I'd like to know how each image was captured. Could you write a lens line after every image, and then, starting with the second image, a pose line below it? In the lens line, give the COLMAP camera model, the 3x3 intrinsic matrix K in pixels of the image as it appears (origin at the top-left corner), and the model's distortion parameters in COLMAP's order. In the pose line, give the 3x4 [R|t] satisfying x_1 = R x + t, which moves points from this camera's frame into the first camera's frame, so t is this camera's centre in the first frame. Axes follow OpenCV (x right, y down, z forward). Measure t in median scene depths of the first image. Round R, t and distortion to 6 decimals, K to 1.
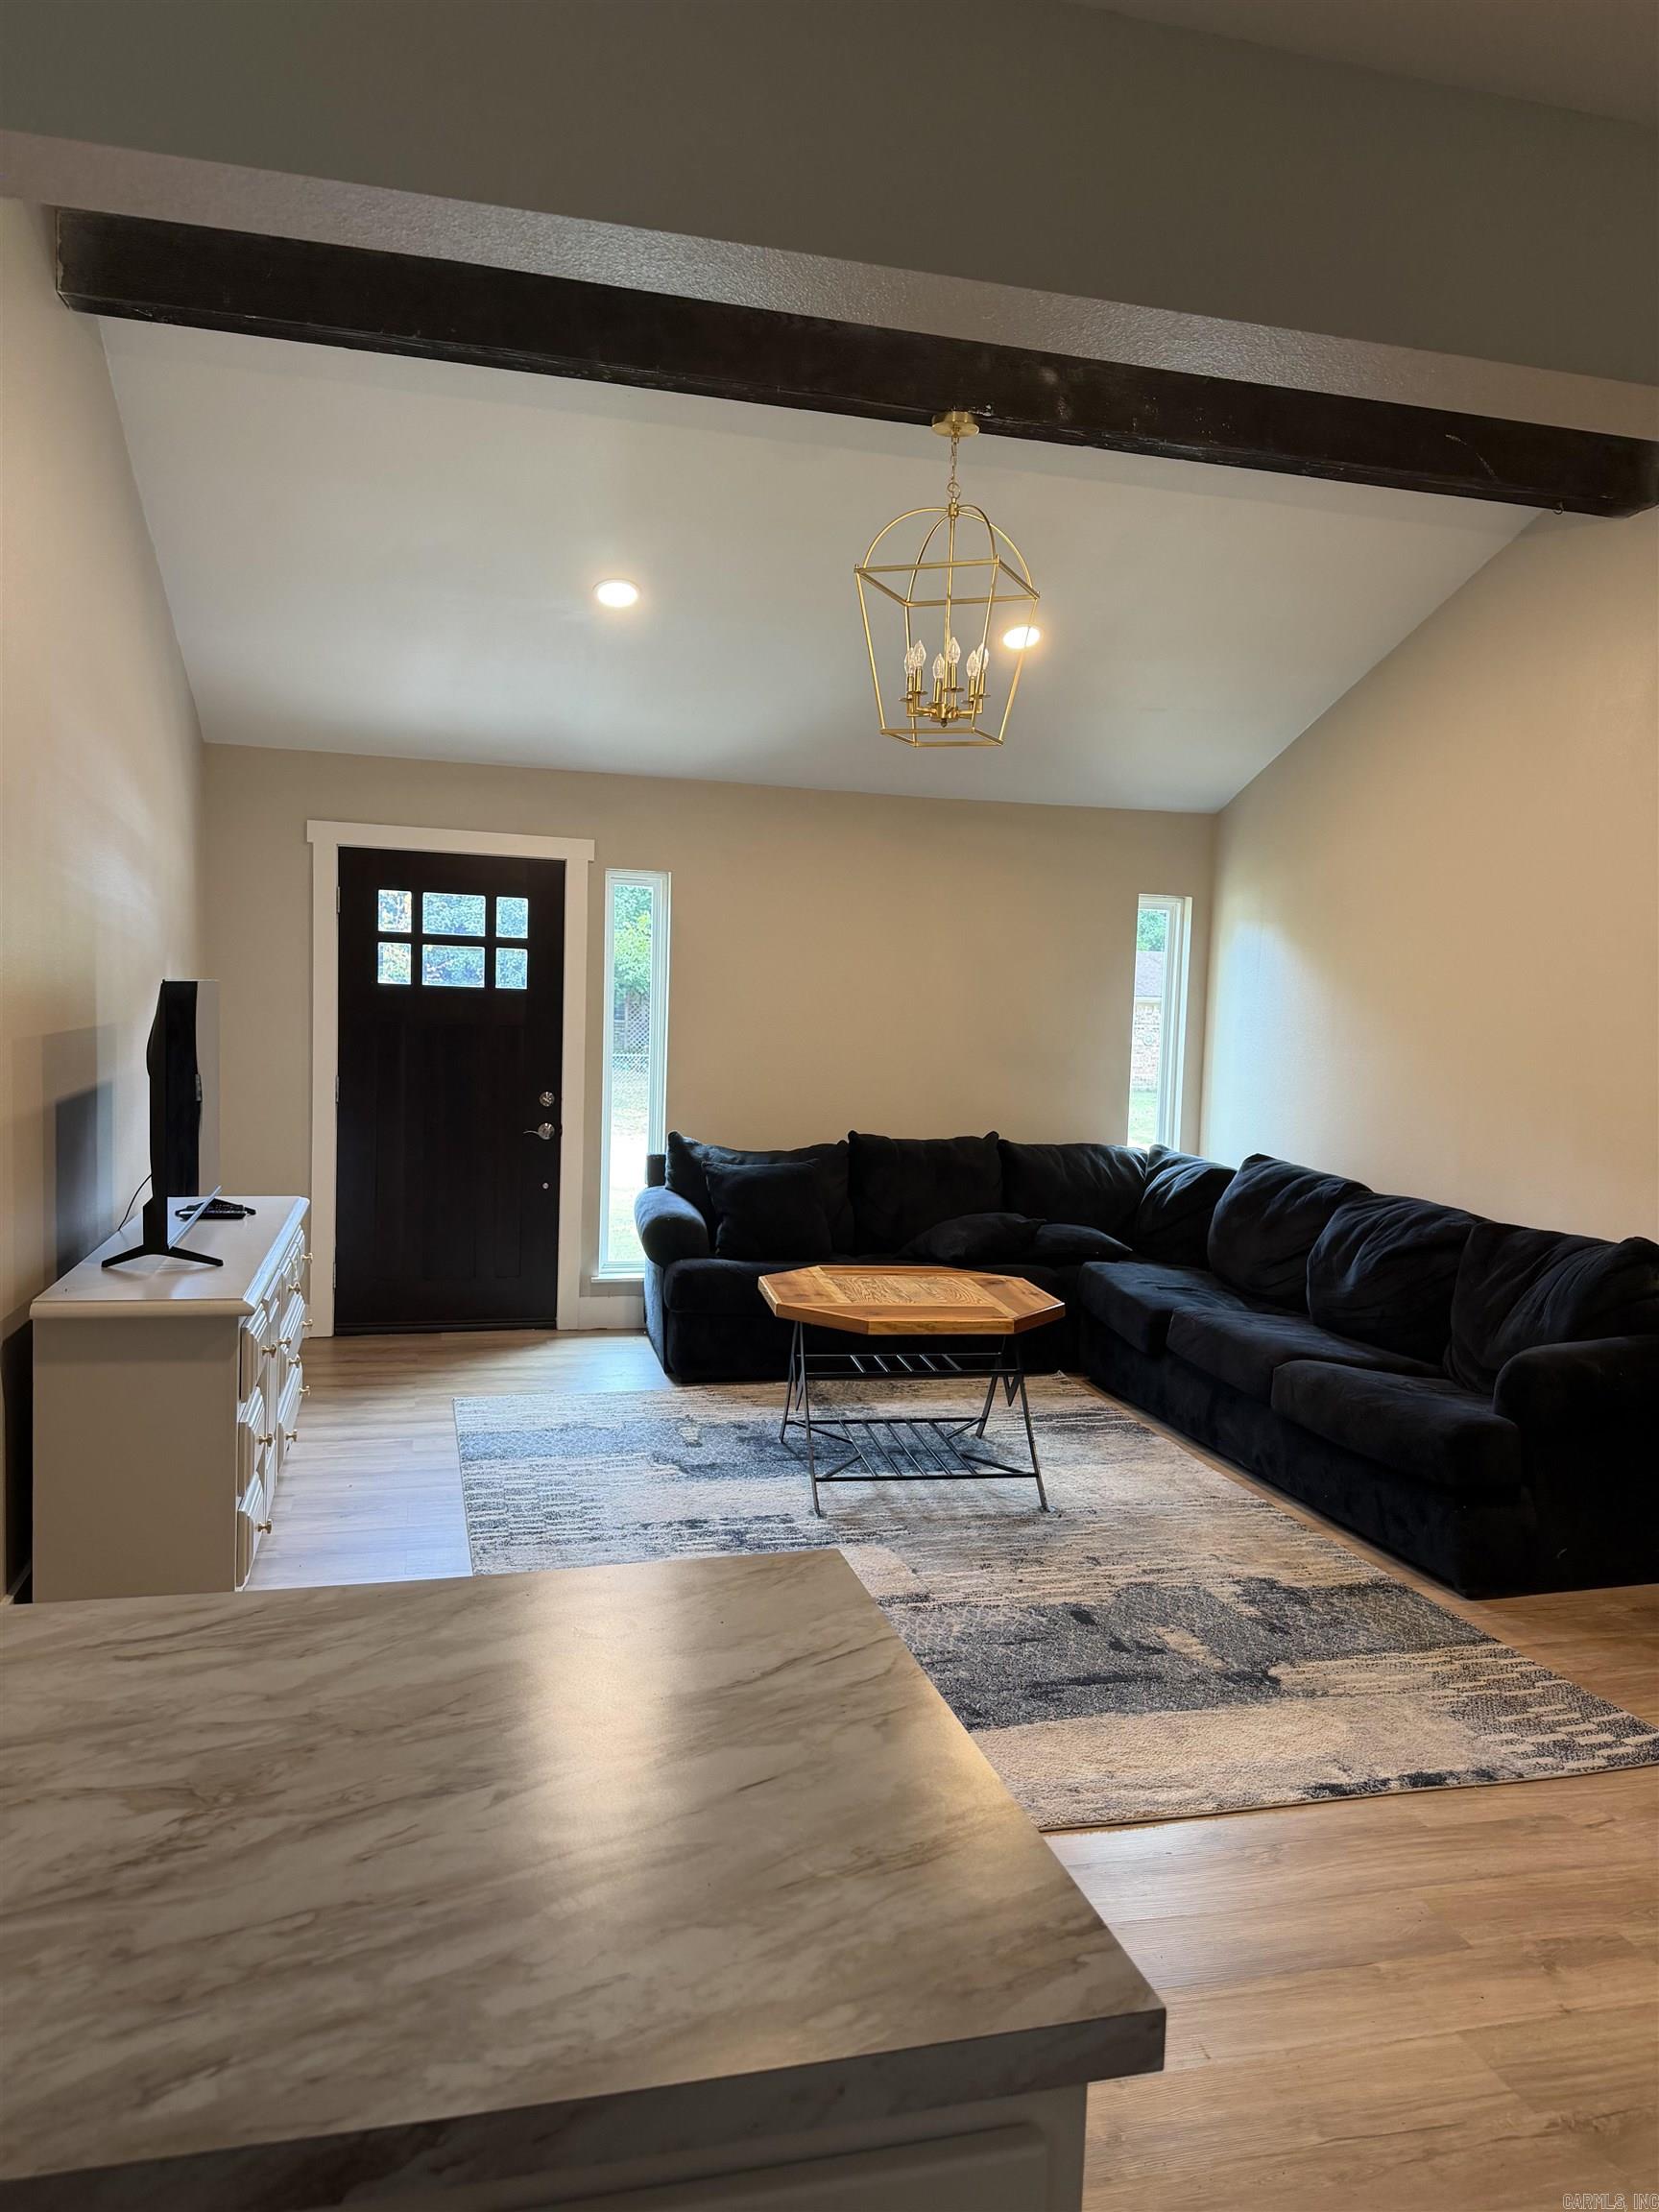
lens RADIAL K [[1564.9, 0, 829.5], [0, 1564.9, 1106.0], [0, 0, 1]] dist [0.148240, -0.170748]
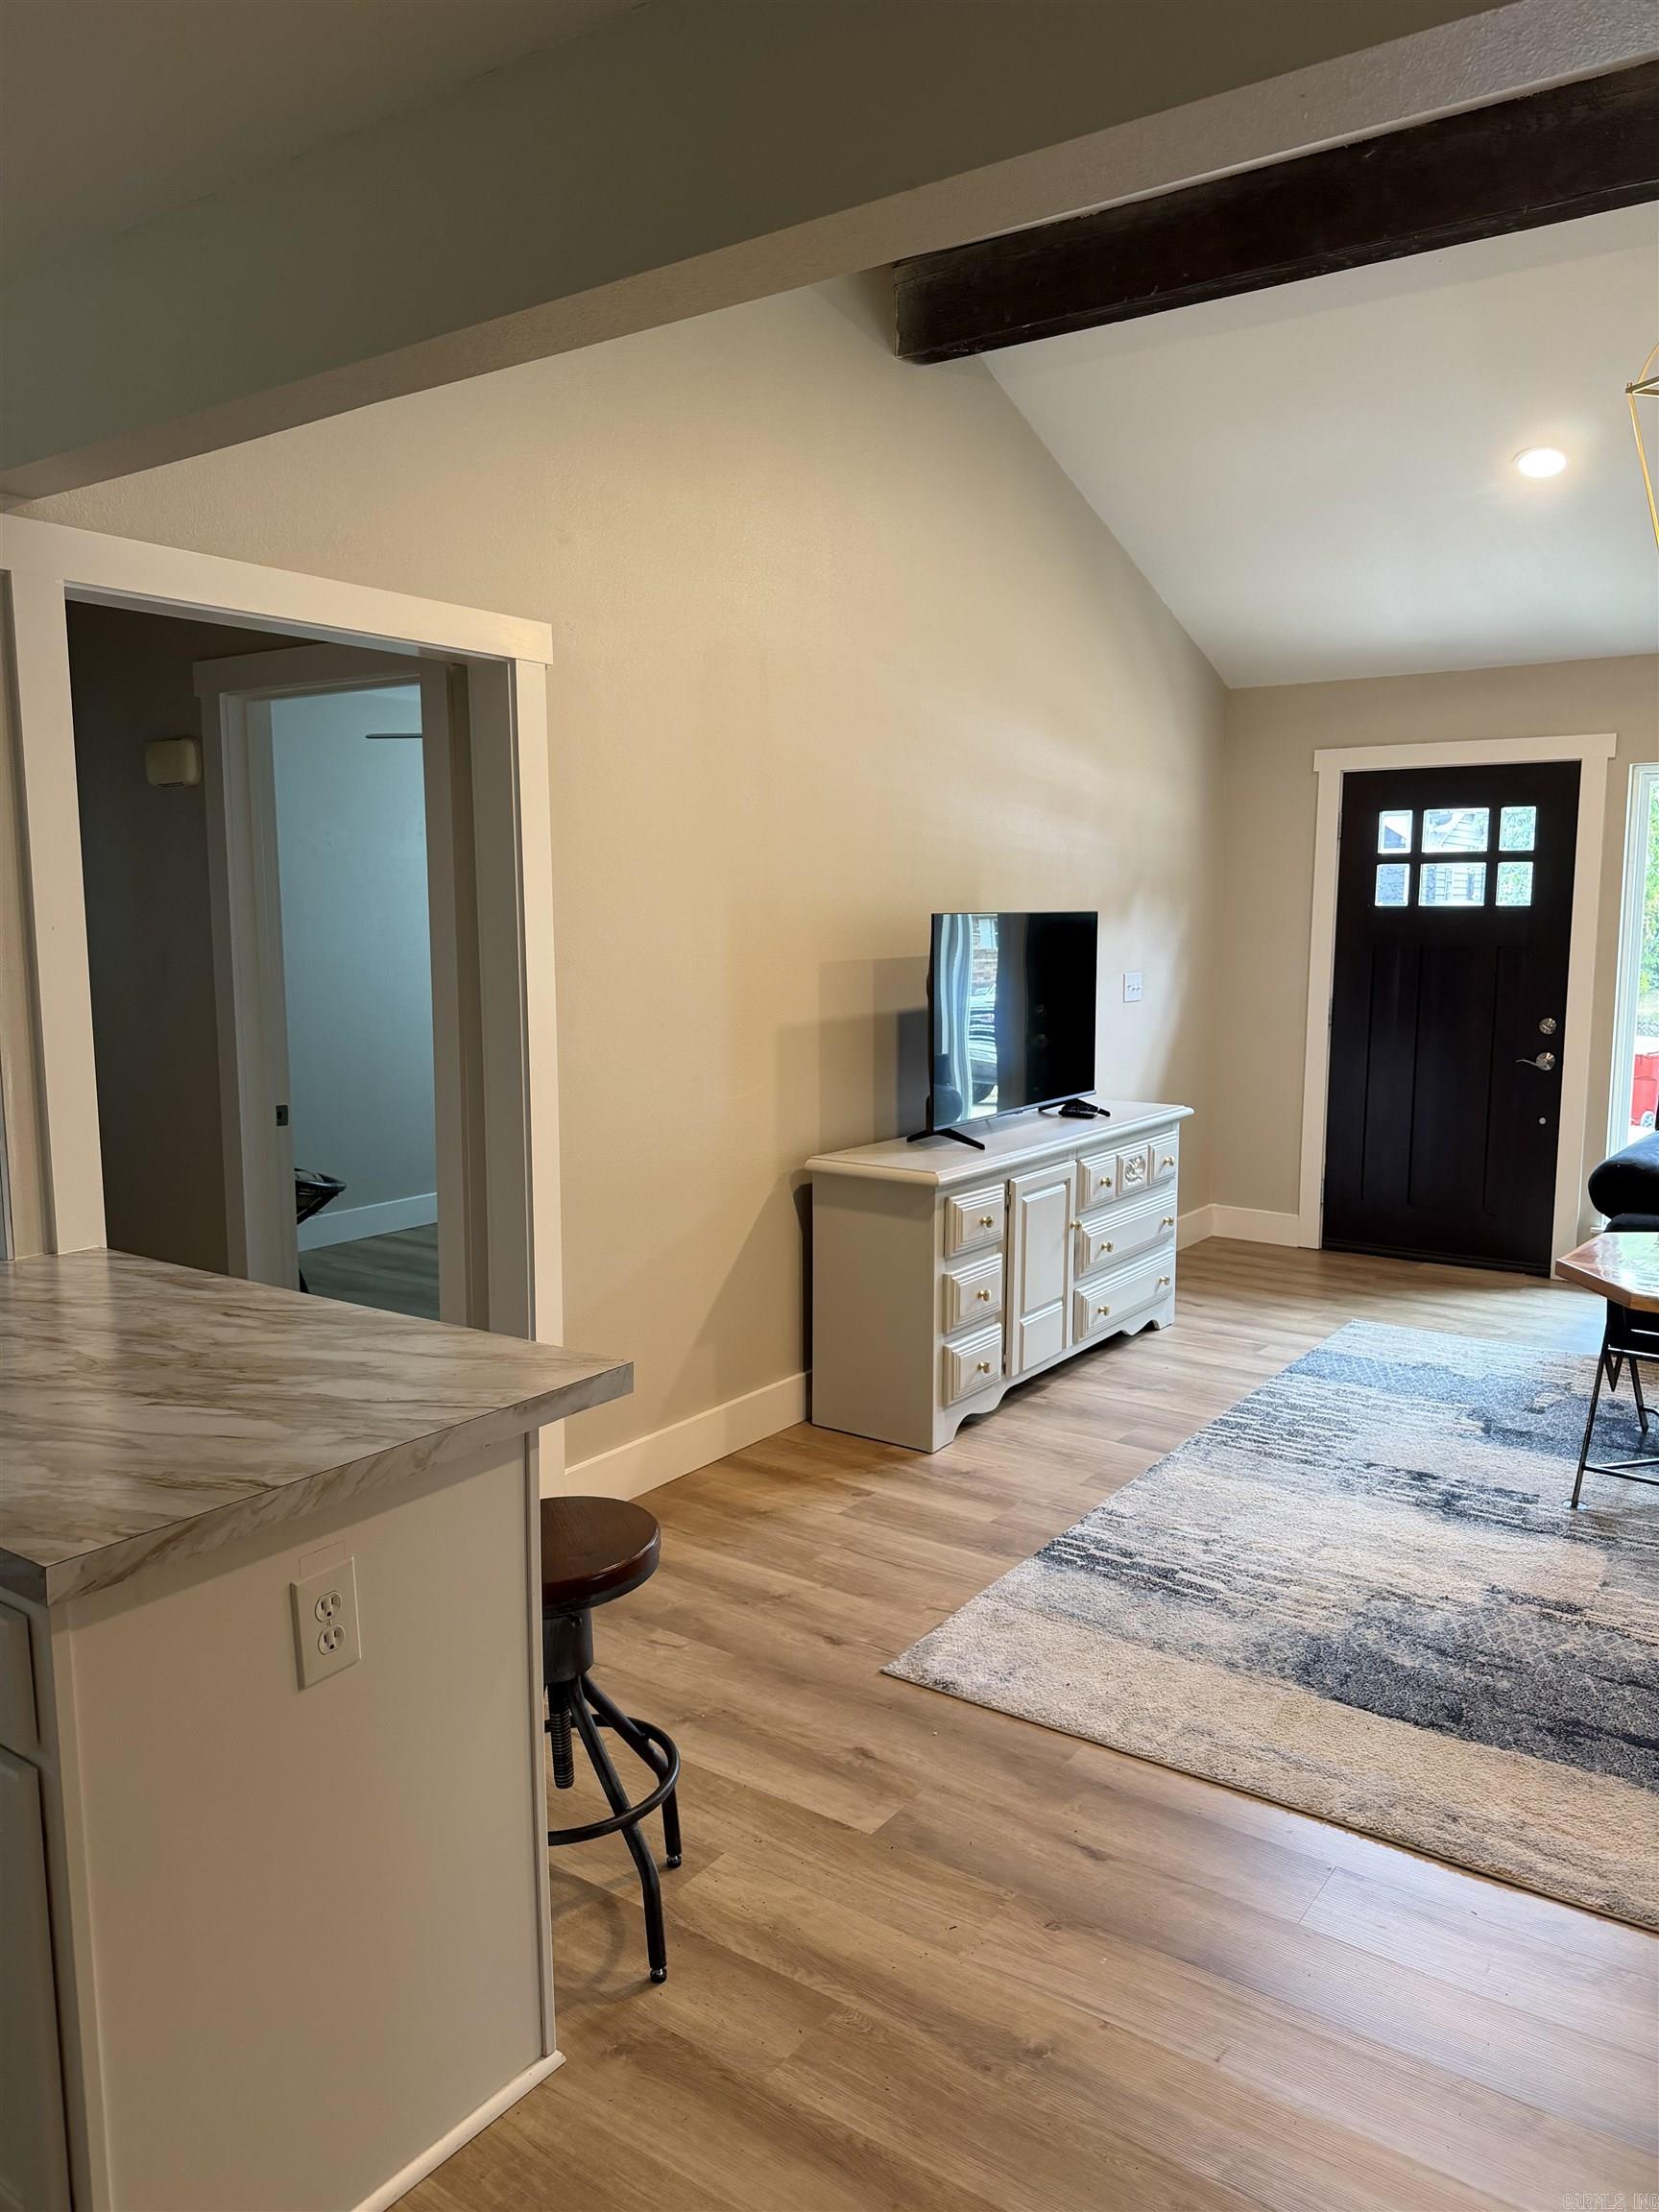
lens RADIAL K [[1562.7, 0, 829.5], [0, 1562.7, 1106.0], [0, 0, 1]] dist [0.109539, -0.161448]
pose [[0.645499, 0.063718, -0.761098, 0.348511], [-0.032087, 0.997897, 0.056329, 0.004503], [0.763087, -0.011939, 0.646186, 0.119383]]
